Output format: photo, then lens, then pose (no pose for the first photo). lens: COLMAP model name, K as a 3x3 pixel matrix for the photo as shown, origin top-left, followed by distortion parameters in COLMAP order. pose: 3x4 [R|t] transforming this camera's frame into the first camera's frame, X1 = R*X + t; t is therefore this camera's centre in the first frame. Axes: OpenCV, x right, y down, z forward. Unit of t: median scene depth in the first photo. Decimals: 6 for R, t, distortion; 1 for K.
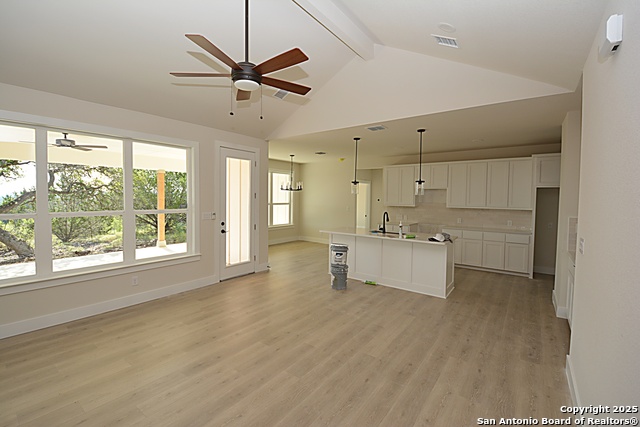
lens RADIAL K [[280.9, 0, 317.1], [0, 280.9, 211.0], [0, 0, 1]] dist [-0.002498, -0.004671]
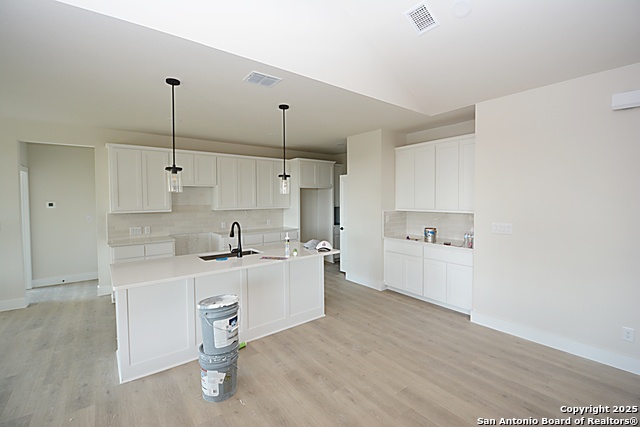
lens RADIAL K [[280.9, 0, 319.2], [0, 280.9, 209.2], [0, 0, 1]] dist [-0.002498, -0.004671]
pose [[0.258047, -0.050989, 0.964786, -0.353108], [0.057021, 0.997669, 0.037476, -0.044037], [-0.964448, 0.045342, 0.260353, 0.784340]]
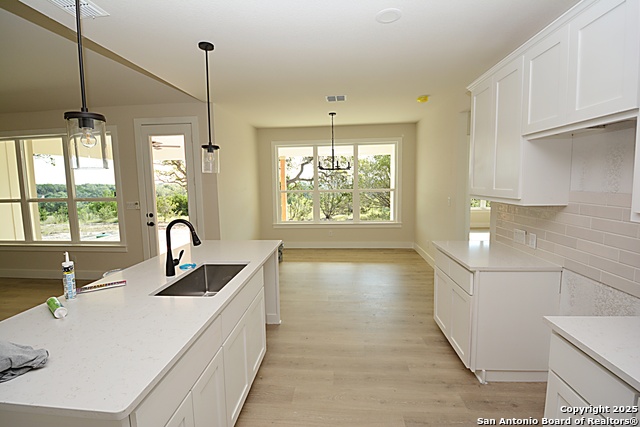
lens RADIAL K [[280.9, 0, 319.1], [0, 280.9, 210.9], [0, 0, 1]] dist [-0.002498, -0.004671]
pose [[0.535992, 0.065487, -0.841679, 0.787912], [-0.017800, 0.997642, 0.066286, -0.041090], [0.844035, -0.020546, 0.535894, 1.144536]]
